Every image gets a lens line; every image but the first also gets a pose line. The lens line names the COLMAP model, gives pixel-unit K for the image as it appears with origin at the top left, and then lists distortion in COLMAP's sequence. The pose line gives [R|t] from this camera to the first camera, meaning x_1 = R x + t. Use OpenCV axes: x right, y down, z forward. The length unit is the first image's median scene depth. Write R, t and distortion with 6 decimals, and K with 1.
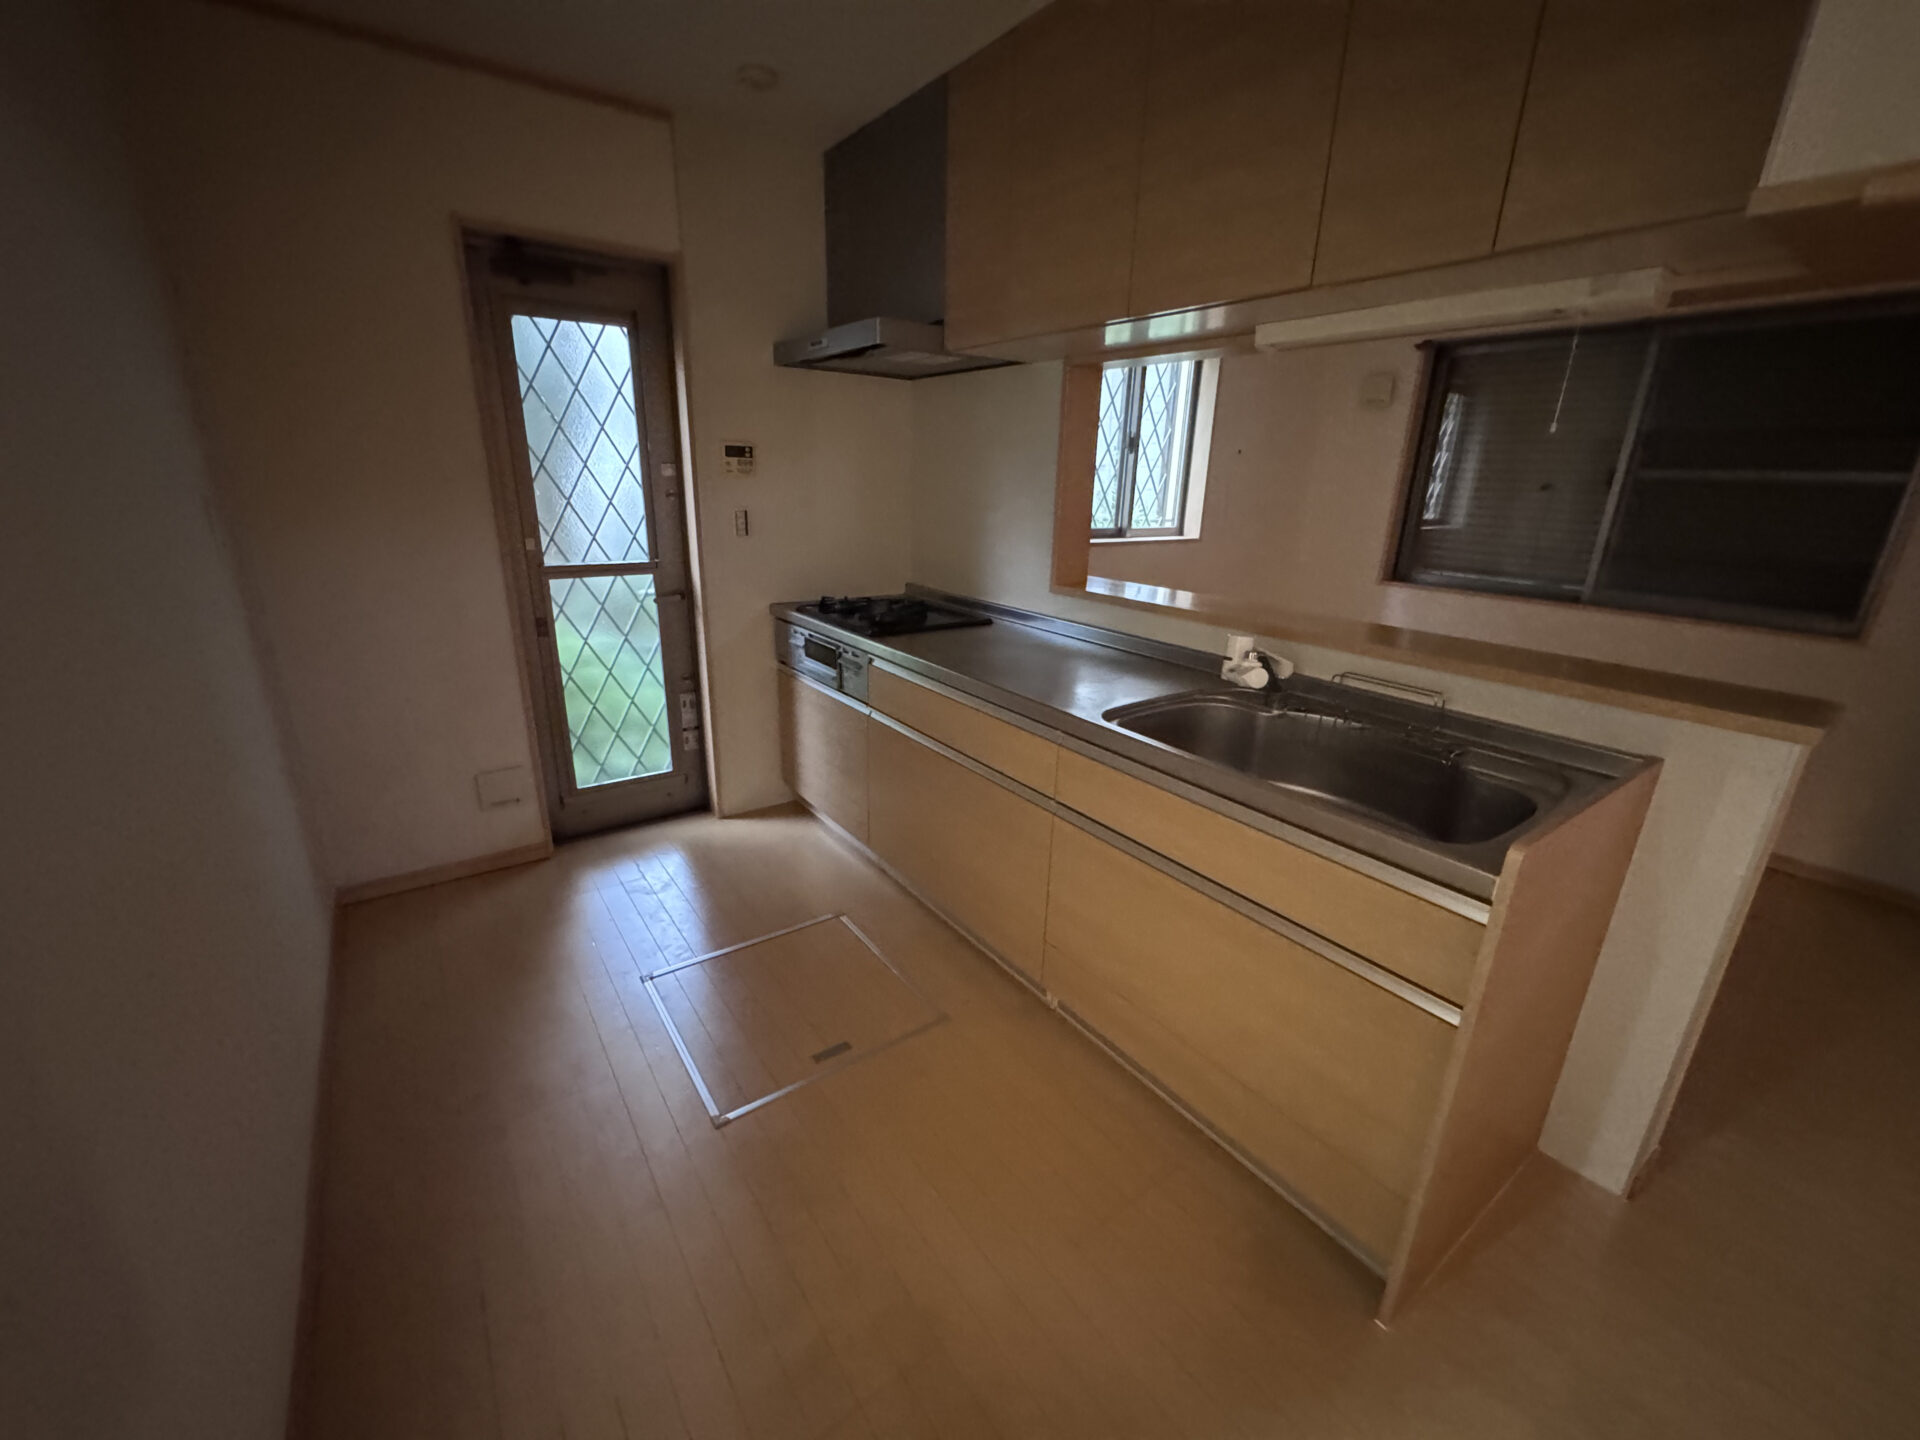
lens RADIAL K [[770.1, 0, 961.6], [0, 770.1, 722.1], [0, 0, 1]] dist [-0.004995, -0.000077]
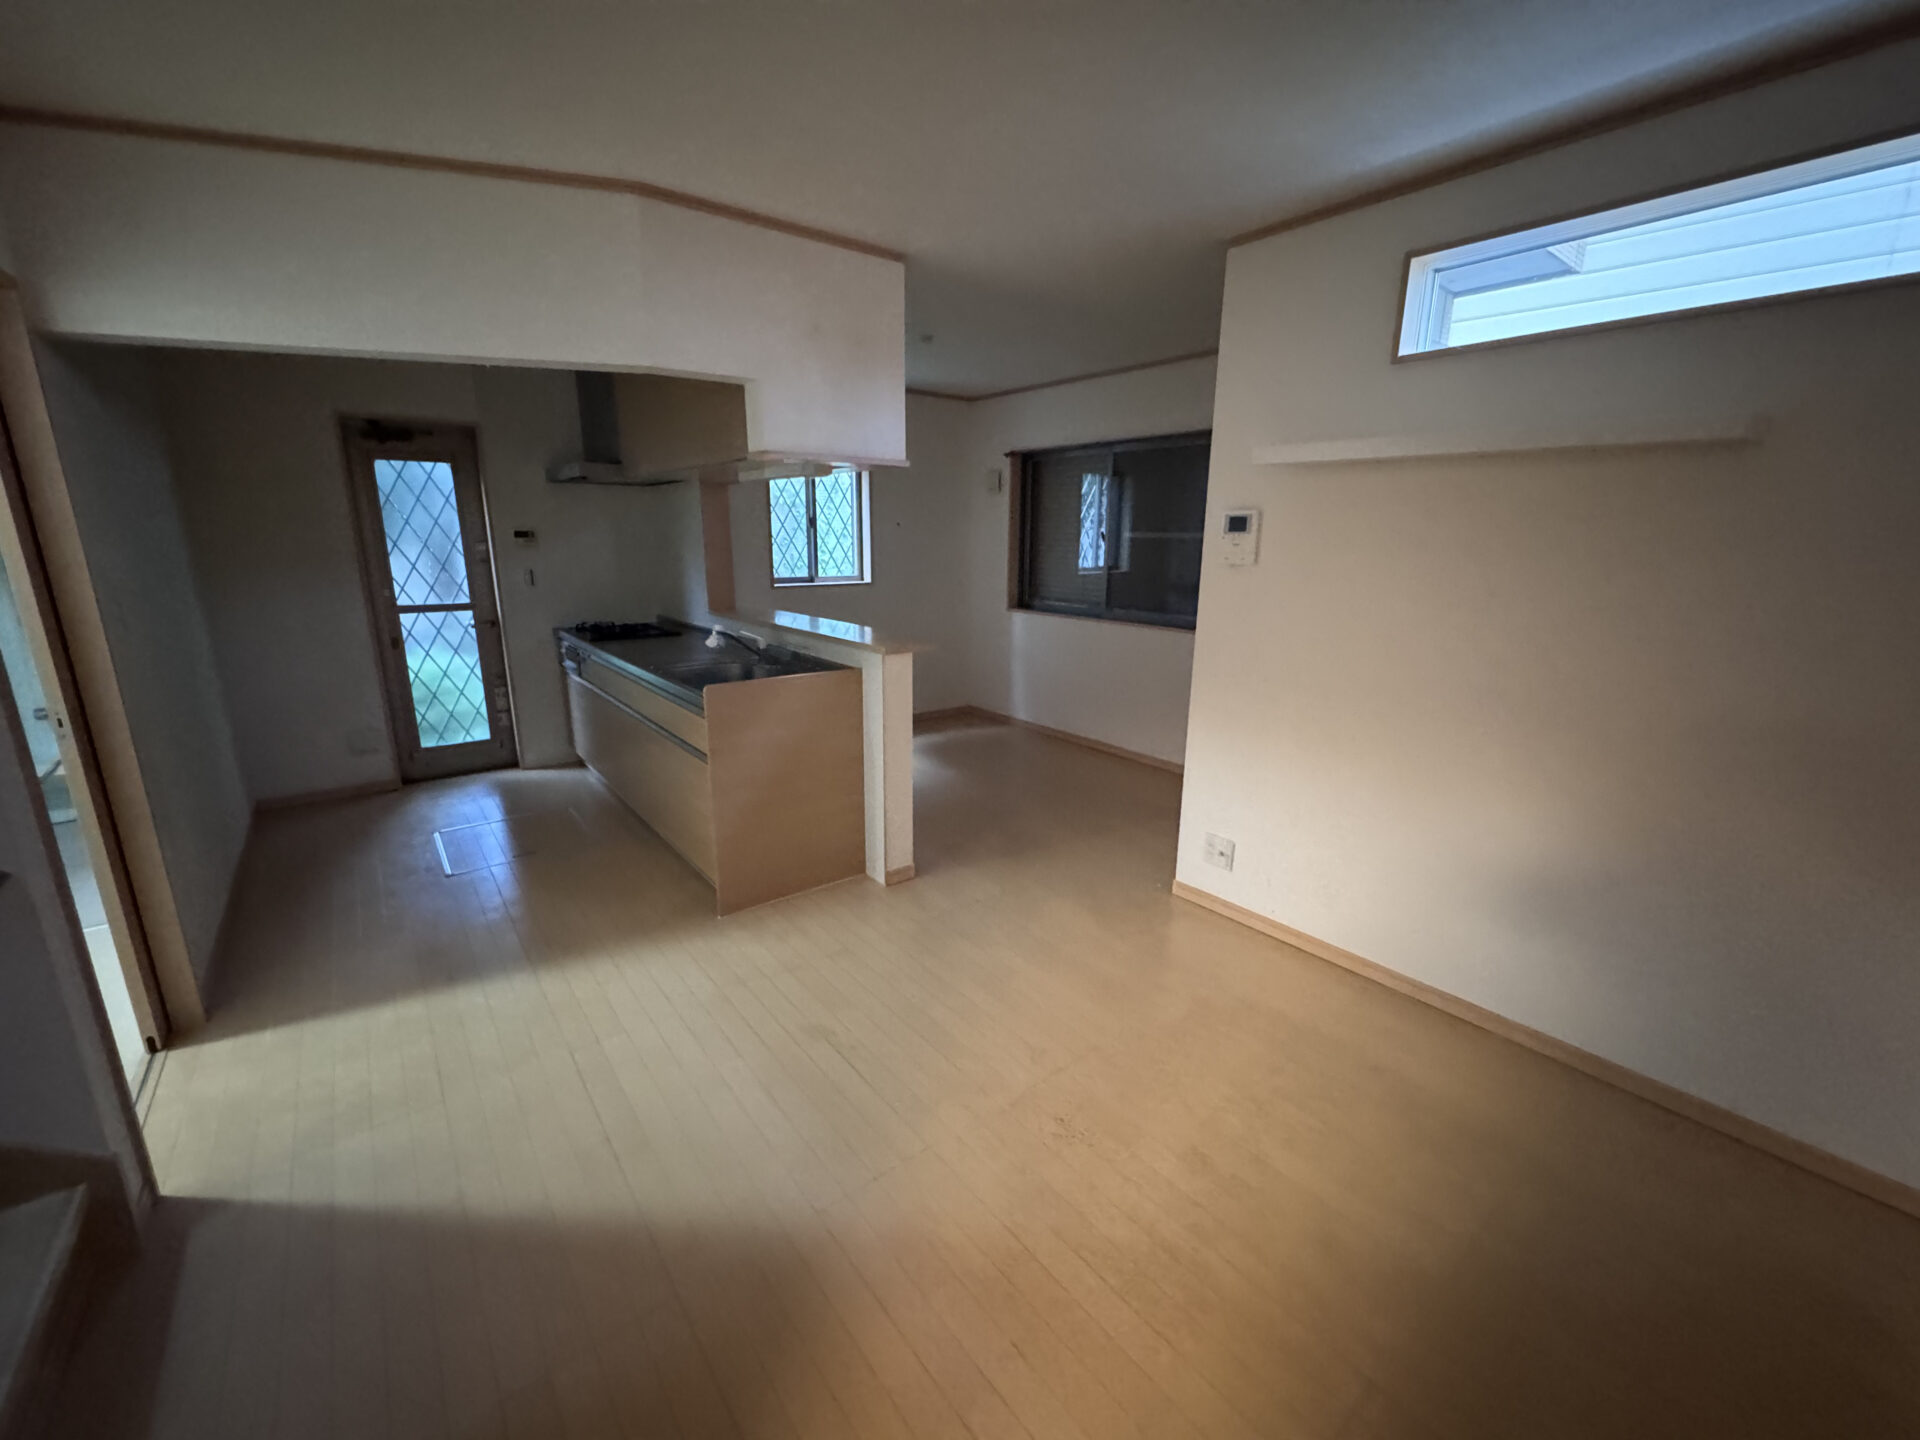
lens RADIAL K [[770.1, 0, 956.6], [0, 770.1, 719.5], [0, 0, 1]] dist [-0.004995, -0.000077]
pose [[0.998681, -0.029111, 0.042283, 0.527212], [0.032226, 0.996665, -0.074972, 0.183924], [-0.039960, 0.076236, 0.996289, -0.606024]]
